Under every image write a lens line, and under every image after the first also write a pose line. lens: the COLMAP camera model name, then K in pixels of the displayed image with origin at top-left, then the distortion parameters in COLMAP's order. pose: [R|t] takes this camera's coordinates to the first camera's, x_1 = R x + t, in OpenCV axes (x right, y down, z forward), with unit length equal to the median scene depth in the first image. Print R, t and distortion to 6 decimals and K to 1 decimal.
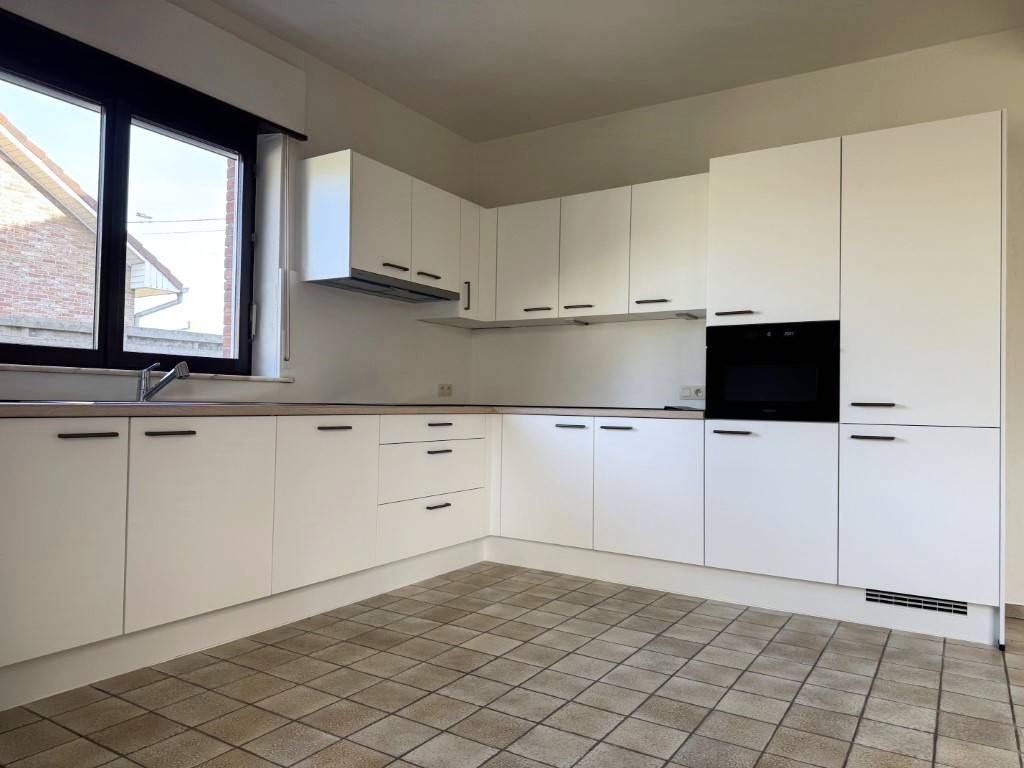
lens RADIAL K [[718.1, 0, 510.4], [0, 718.1, 388.0], [0, 0, 1]] dist [0.047276, -0.070822]
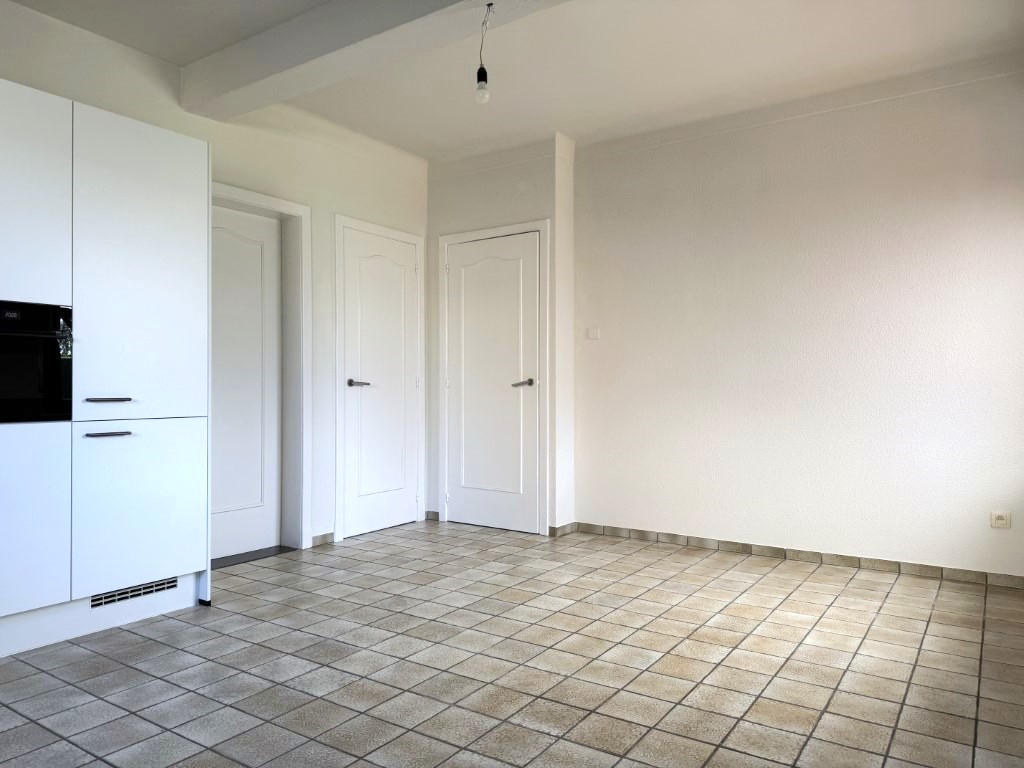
lens RADIAL K [[724.9, 0, 509.8], [0, 724.9, 378.7], [0, 0, 1]] dist [0.045475, -0.049763]
pose [[0.031045, -0.006298, 0.999498, -0.436577], [-0.018978, 0.999796, 0.006889, -0.020899], [-0.999338, -0.019183, 0.030919, 0.428721]]
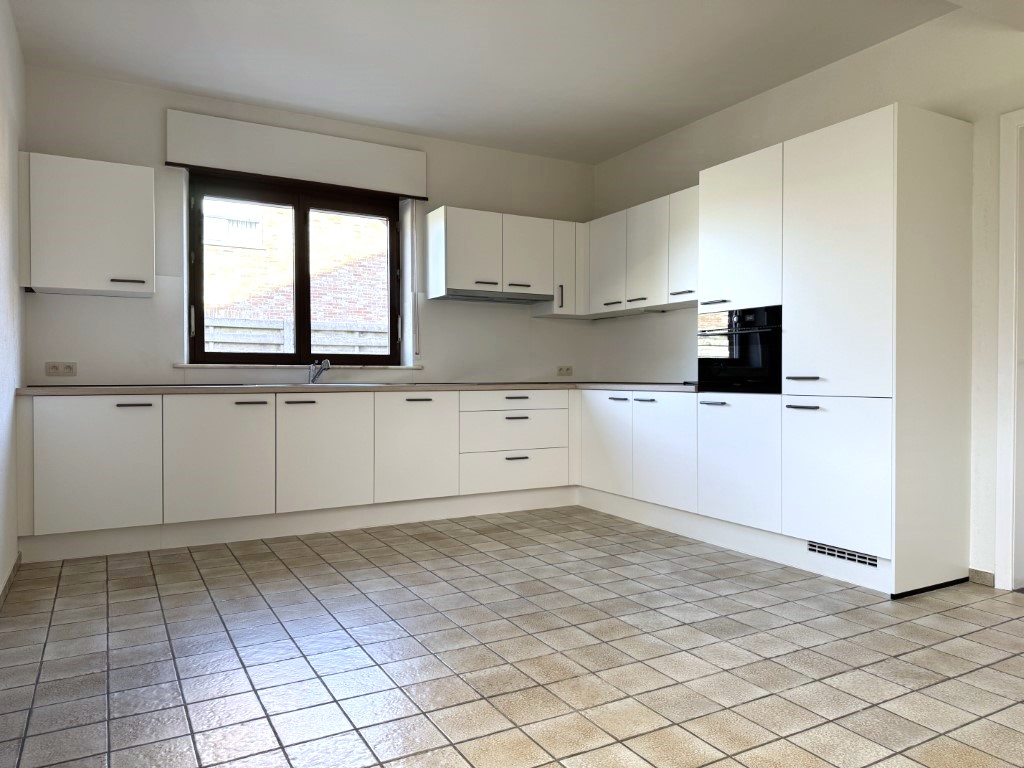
lens RADIAL K [[718.1, 0, 510.4], [0, 718.1, 388.0], [0, 0, 1]] dist [0.047276, -0.070822]
pose [[0.874851, -0.010373, -0.484282, 0.633219], [0.026343, 0.999310, 0.026184, -0.003449], [0.483676, -0.035664, 0.874520, -0.213630]]
